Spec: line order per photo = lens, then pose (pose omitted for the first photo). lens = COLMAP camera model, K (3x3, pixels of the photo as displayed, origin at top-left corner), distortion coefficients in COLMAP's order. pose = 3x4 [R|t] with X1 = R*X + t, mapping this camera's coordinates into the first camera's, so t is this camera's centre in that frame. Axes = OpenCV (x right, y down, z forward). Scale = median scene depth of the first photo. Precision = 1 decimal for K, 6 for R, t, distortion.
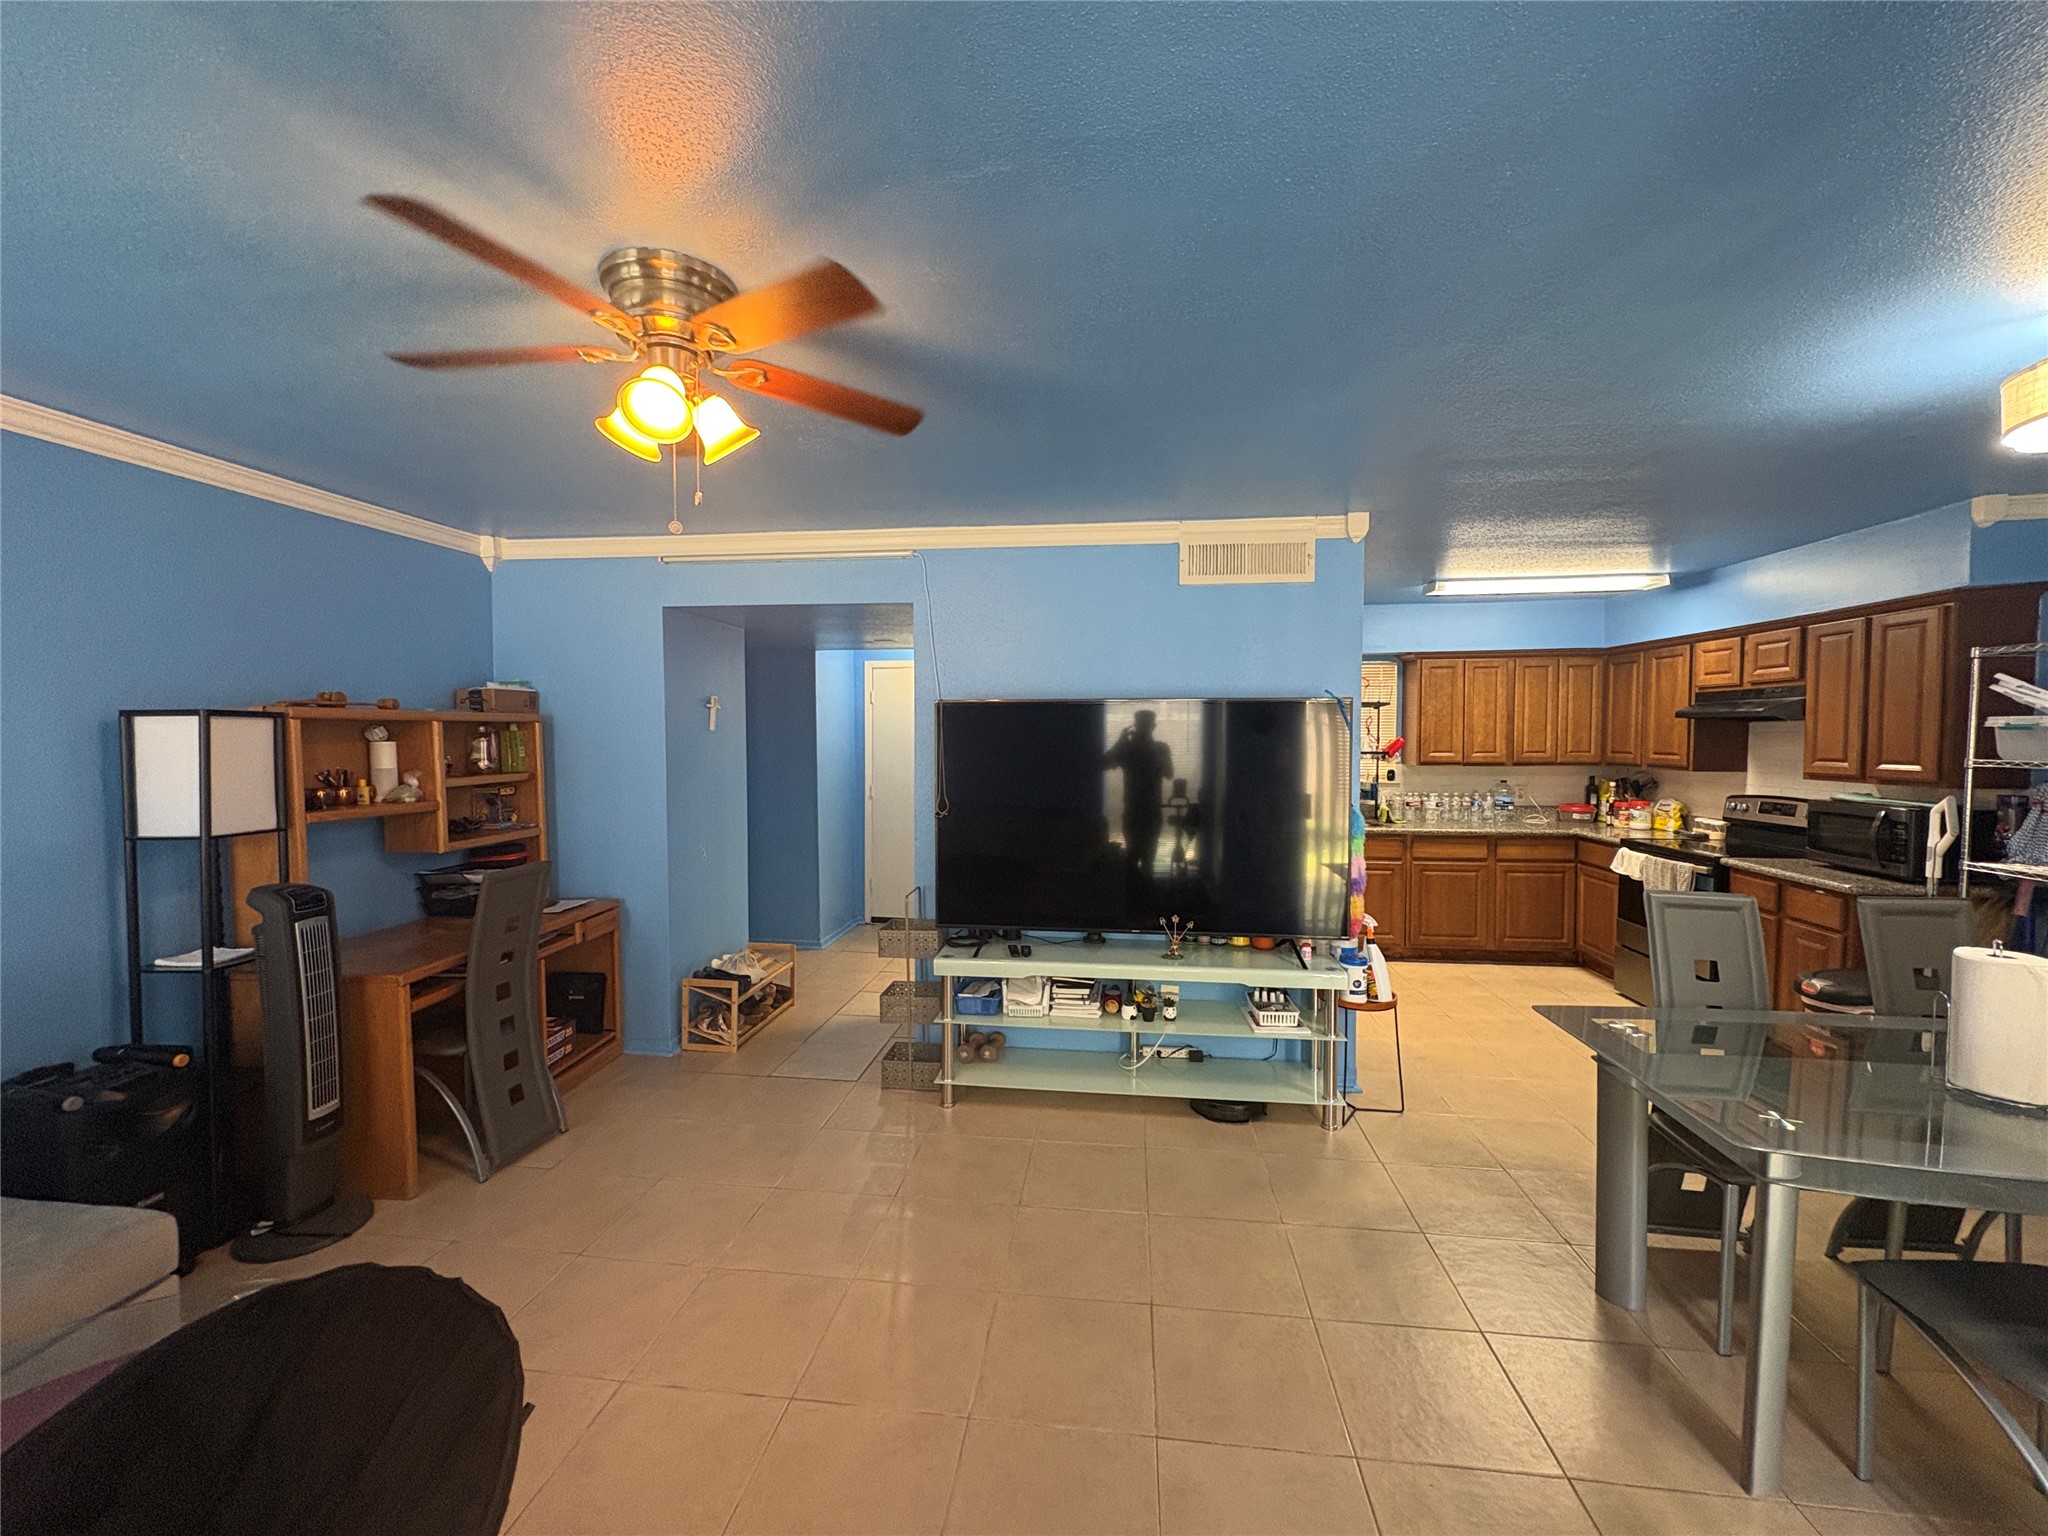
lens RADIAL K [[807.3, 0, 1025.9], [0, 807.3, 765.0], [0, 0, 1]] dist [-0.001293, 0.000014]
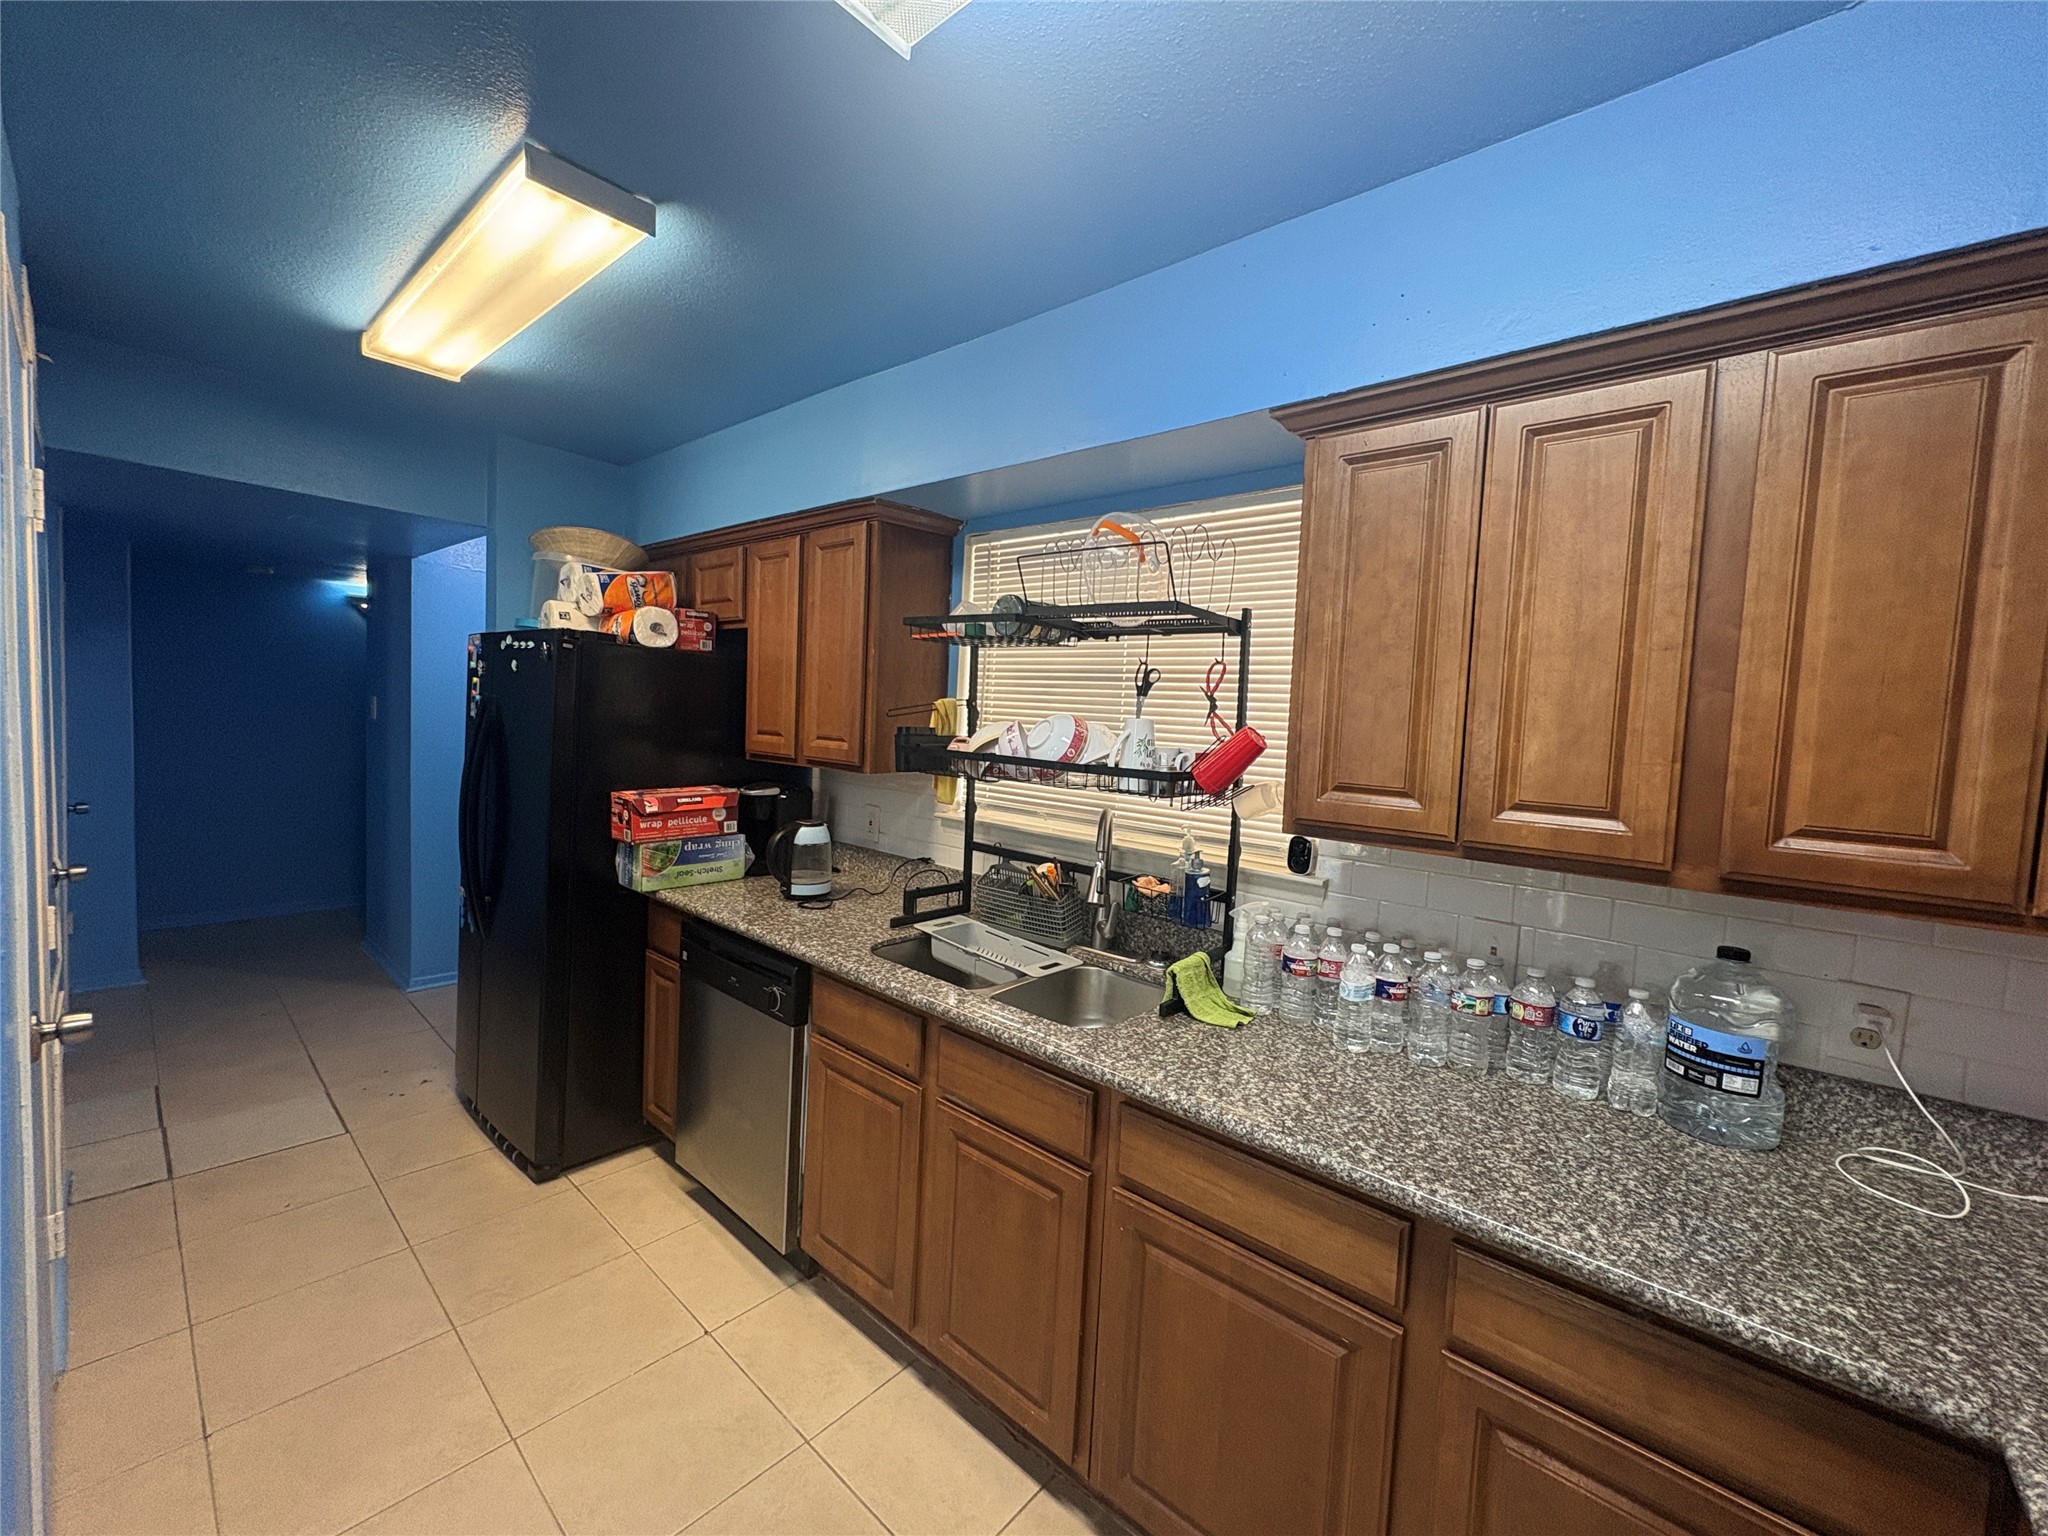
lens RADIAL K [[818.1, 0, 1022.3], [0, 818.1, 763.1], [0, 0, 1]] dist [0.001049, 0.000347]
pose [[0.827659, 0.075762, -0.556094, 0.923880], [-0.072433, 0.996980, 0.028023, -0.039675], [0.556537, 0.017086, 0.830647, 1.179942]]
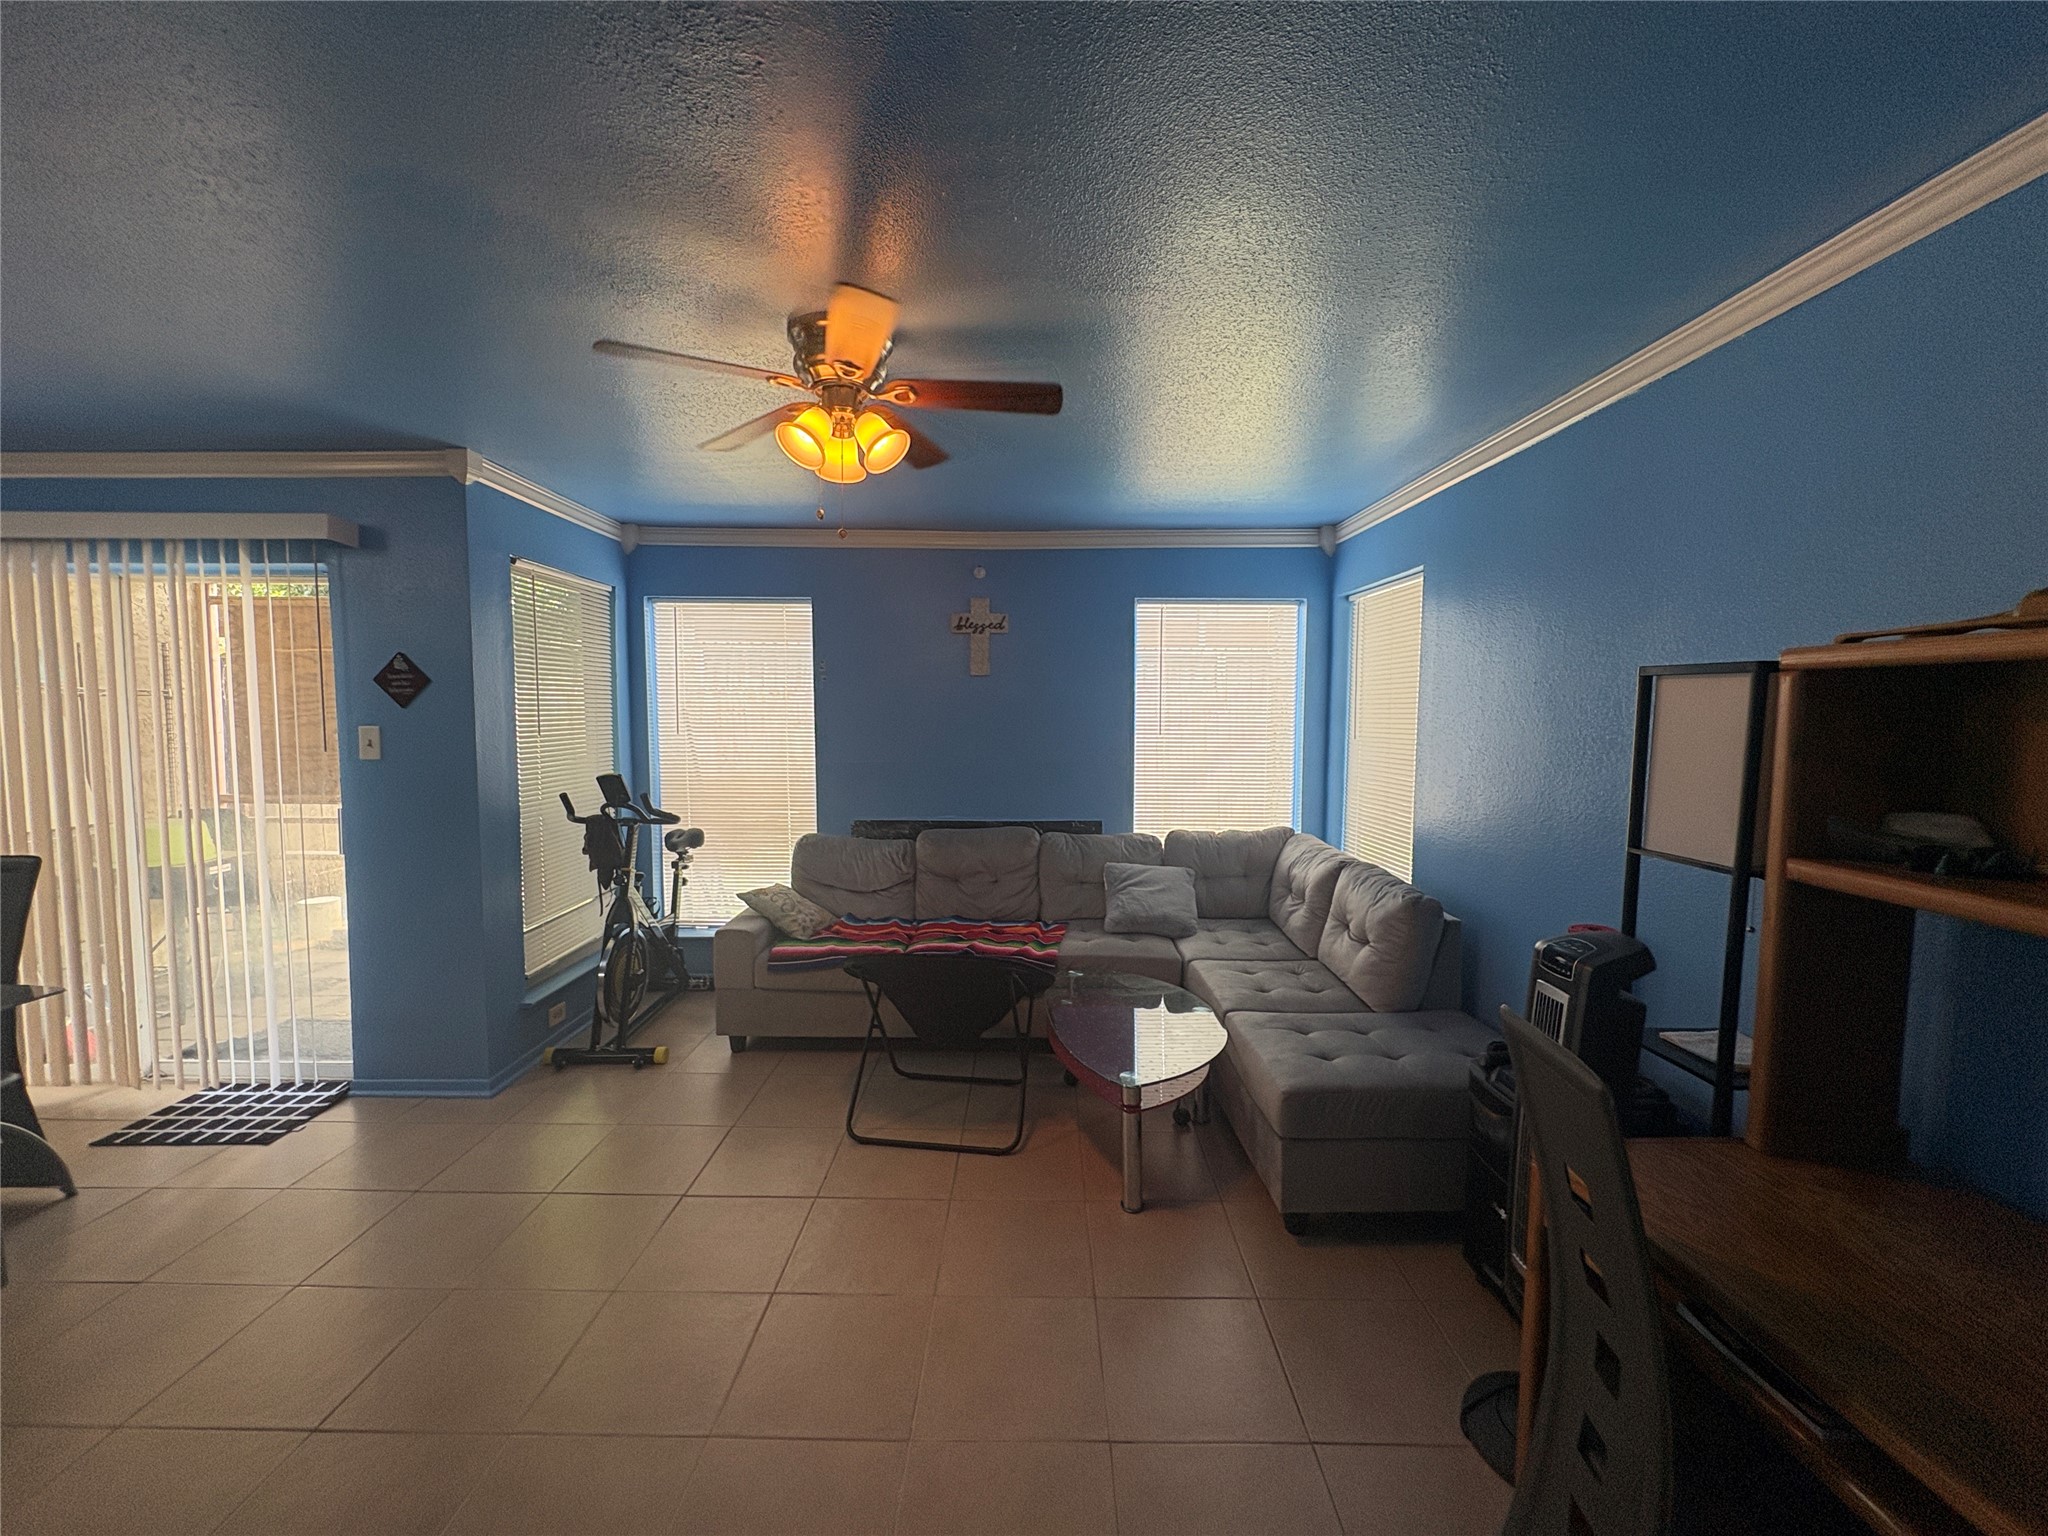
lens RADIAL K [[813.5, 0, 1024.4], [0, 813.5, 764.4], [0, 0, 1]] dist [-0.001305, 0.000506]
pose [[-0.993406, 0.005896, -0.114499, -0.276716], [-0.006516, 0.994159, 0.107732, -0.038472], [0.114465, 0.107768, -0.987565, 1.109614]]
